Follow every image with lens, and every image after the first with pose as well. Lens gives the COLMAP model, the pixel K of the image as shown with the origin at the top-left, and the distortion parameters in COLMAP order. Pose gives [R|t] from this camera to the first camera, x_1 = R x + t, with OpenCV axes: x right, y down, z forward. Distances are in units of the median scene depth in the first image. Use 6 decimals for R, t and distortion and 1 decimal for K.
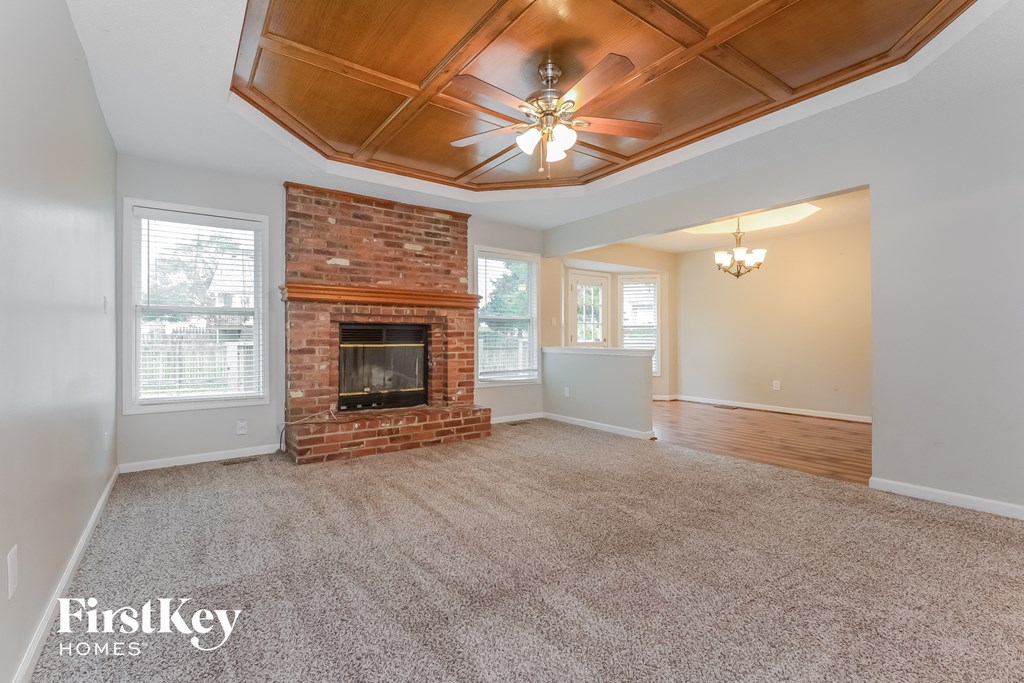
lens RADIAL K [[461.3, 0, 509.7], [0, 461.3, 337.9], [0, 0, 1]] dist [-0.020450, -0.000224]
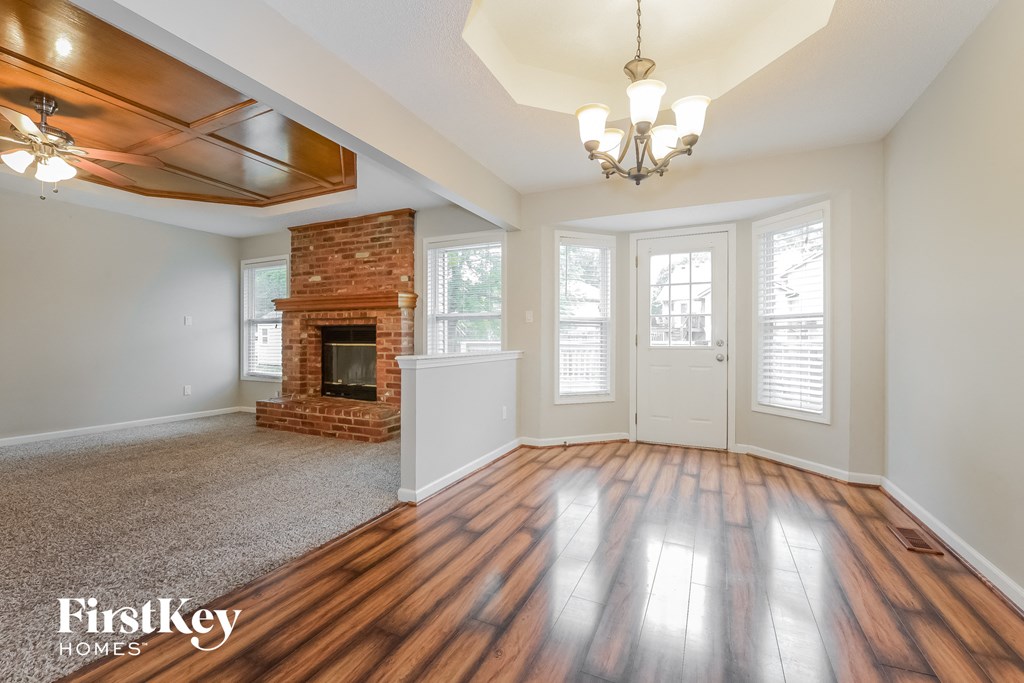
lens RADIAL K [[420.4, 0, 513.0], [0, 420.4, 342.1], [0, 0, 1]] dist [-0.016592, -0.000059]
pose [[0.486519, 0.009808, -0.873615, 0.850092], [-0.003741, 0.999951, 0.009143, -0.001238], [0.873662, -0.001180, 0.486532, 0.843077]]
